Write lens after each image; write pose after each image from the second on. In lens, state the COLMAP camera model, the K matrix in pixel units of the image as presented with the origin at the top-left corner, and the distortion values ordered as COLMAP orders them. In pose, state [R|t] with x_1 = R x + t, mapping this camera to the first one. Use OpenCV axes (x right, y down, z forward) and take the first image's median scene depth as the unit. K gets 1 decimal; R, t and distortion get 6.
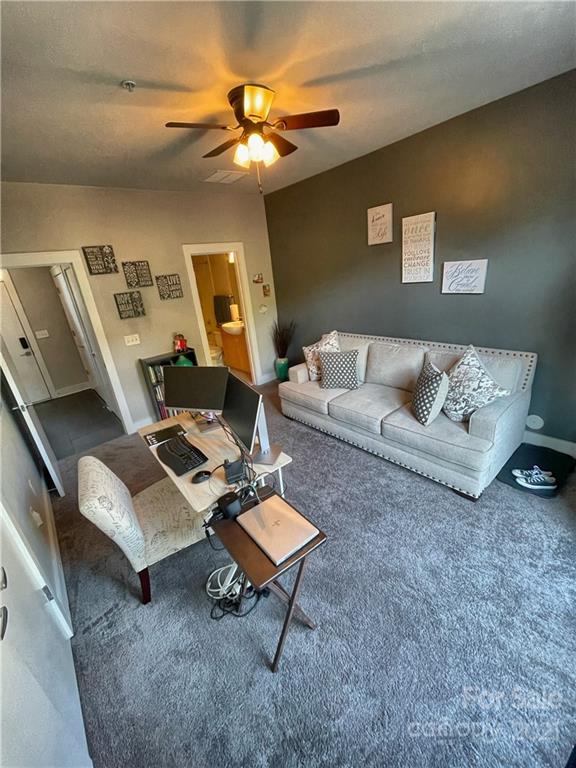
lens RADIAL K [[308.2, 0, 284.9], [0, 308.2, 383.1], [0, 0, 1]] dist [-0.001119, -0.000325]
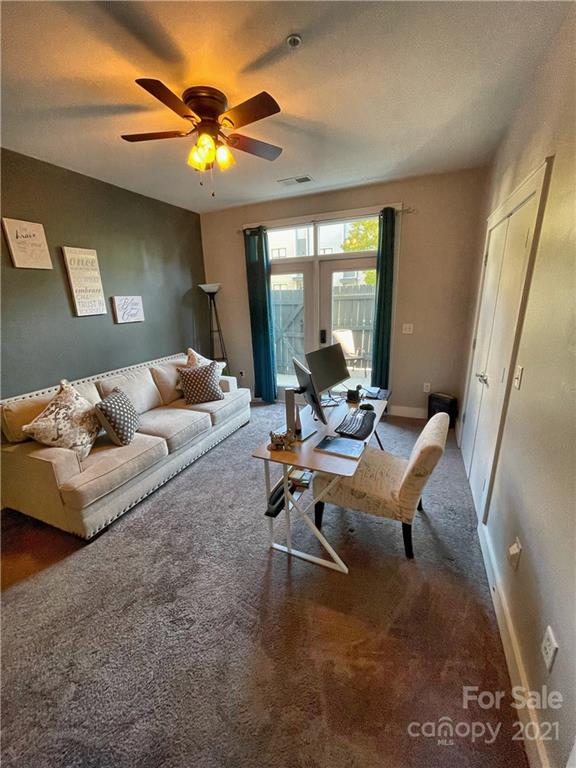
lens RADIAL K [[308.2, 0, 284.6], [0, 308.2, 386.3], [0, 0, 1]] dist [-0.001119, -0.000325]
pose [[-0.437372, -0.141591, 0.888064, -0.766897], [0.391482, 0.859065, 0.329772, -0.223722], [-0.809597, 0.491894, -0.320300, 0.963316]]
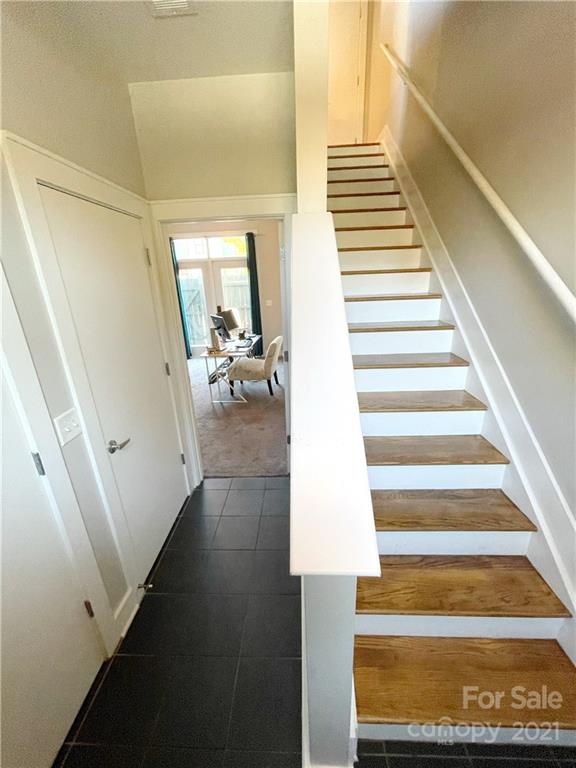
lens RADIAL K [[308.2, 0, 288.0], [0, 308.2, 382.1], [0, 0, 1]] dist [-0.001119, -0.000325]
pose [[-0.734969, -0.098915, 0.670848, -1.430382], [0.339566, 0.802641, 0.490370, -0.380374], [-0.586955, 0.588204, -0.556328, 1.479998]]
